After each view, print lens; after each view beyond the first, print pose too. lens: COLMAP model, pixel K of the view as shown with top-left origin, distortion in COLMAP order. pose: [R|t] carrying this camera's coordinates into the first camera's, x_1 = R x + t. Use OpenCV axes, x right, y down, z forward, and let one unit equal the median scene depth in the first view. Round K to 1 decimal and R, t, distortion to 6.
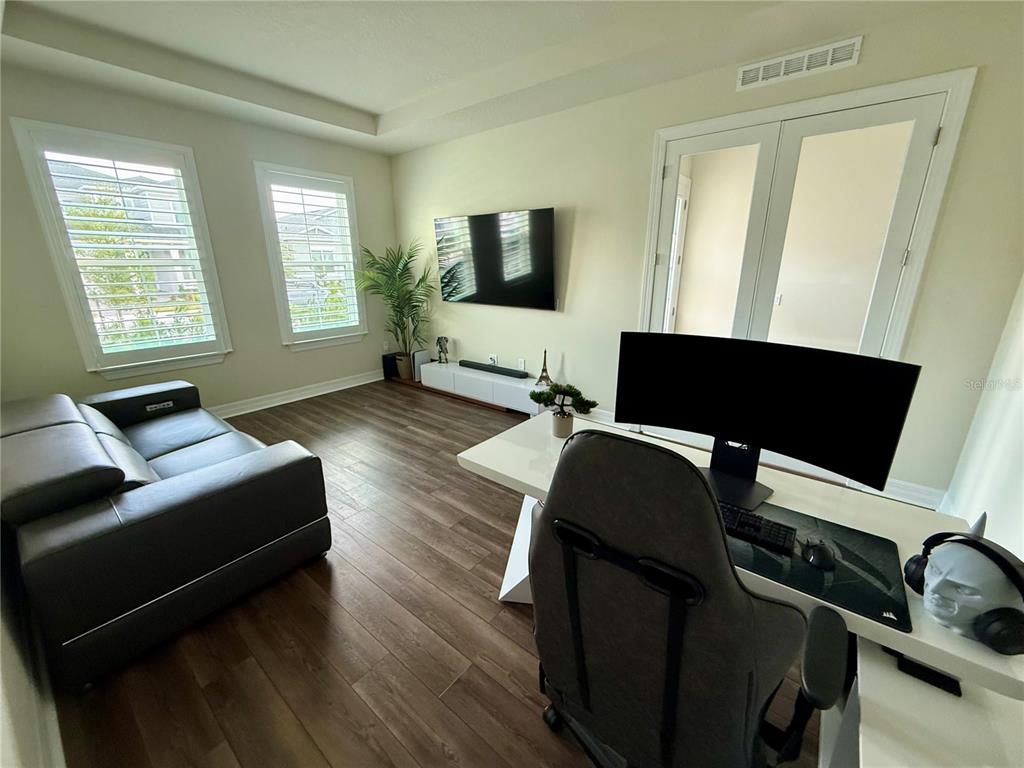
lens RADIAL K [[409.6, 0, 509.3], [0, 409.6, 384.6], [0, 0, 1]] dist [-0.002790, -0.000014]
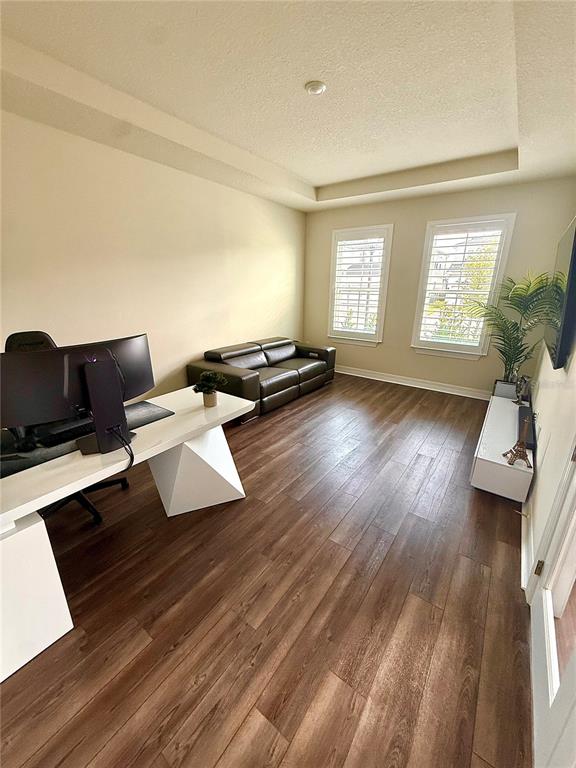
lens RADIAL K [[307.2, 0, 286.8], [0, 307.2, 381.6], [0, 0, 1]] dist [-0.002790, -0.000014]
pose [[0.047378, 0.301002, -0.952446, 0.518832], [-0.296347, 0.914822, 0.274371, -0.153325], [0.953905, 0.269255, 0.132544, 0.467947]]
